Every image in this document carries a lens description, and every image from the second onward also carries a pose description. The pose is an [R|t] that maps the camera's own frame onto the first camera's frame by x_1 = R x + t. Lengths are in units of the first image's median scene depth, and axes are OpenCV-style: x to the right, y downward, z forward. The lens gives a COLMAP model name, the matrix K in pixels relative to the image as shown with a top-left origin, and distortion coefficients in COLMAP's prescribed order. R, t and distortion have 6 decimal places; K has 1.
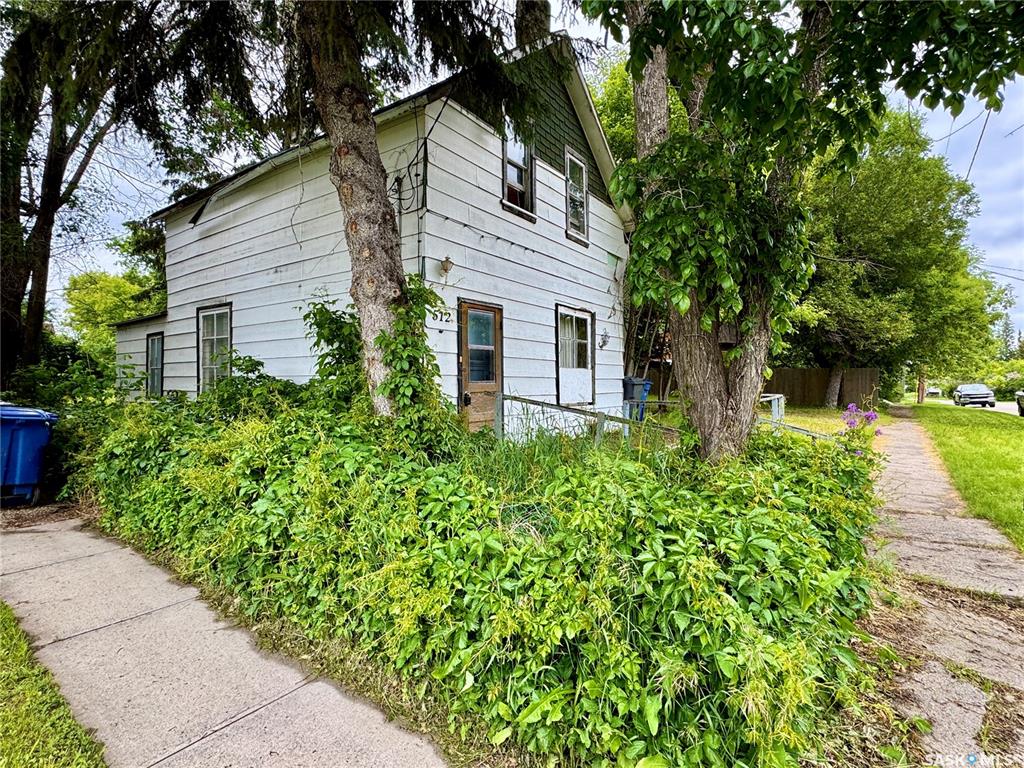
lens RADIAL K [[502.5, 0, 511.6], [0, 502.5, 379.4], [0, 0, 1]] dist [0.003375, 0.000392]
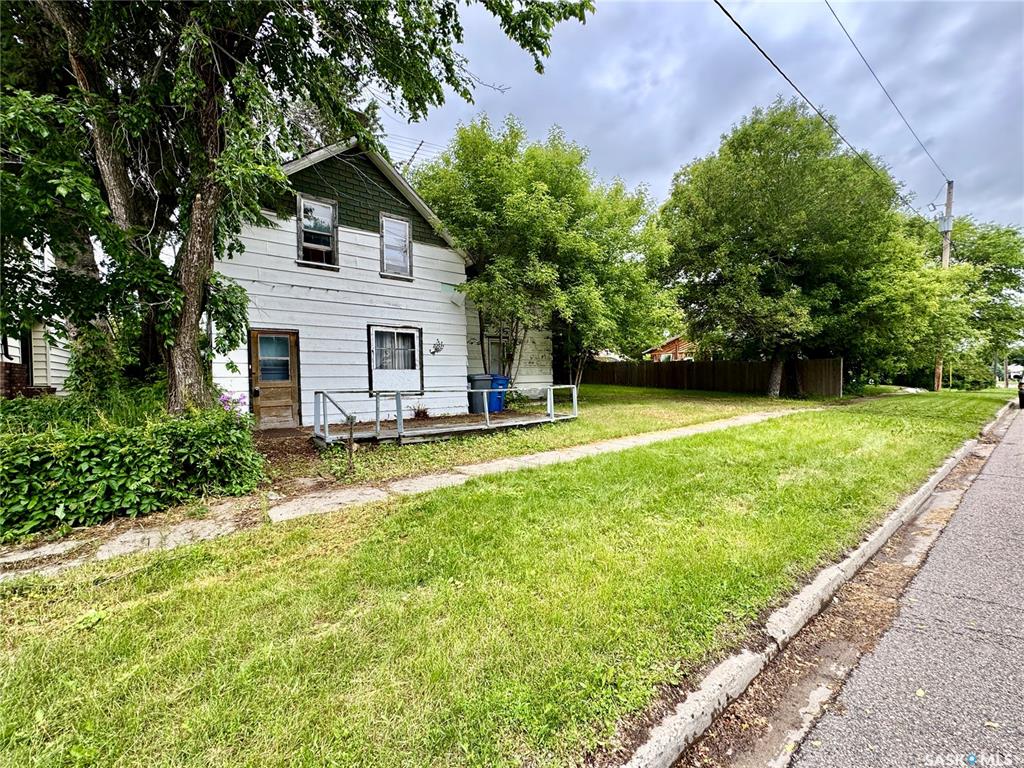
lens RADIAL K [[409.5, 0, 514.5], [0, 409.5, 383.2], [0, 0, 1]] dist [0.011311, 0.000009]
pose [[0.959270, -0.012913, -0.282195, 0.818093], [0.017655, 0.999742, 0.014268, 0.006092], [0.281938, -0.018669, 0.959251, -0.004559]]
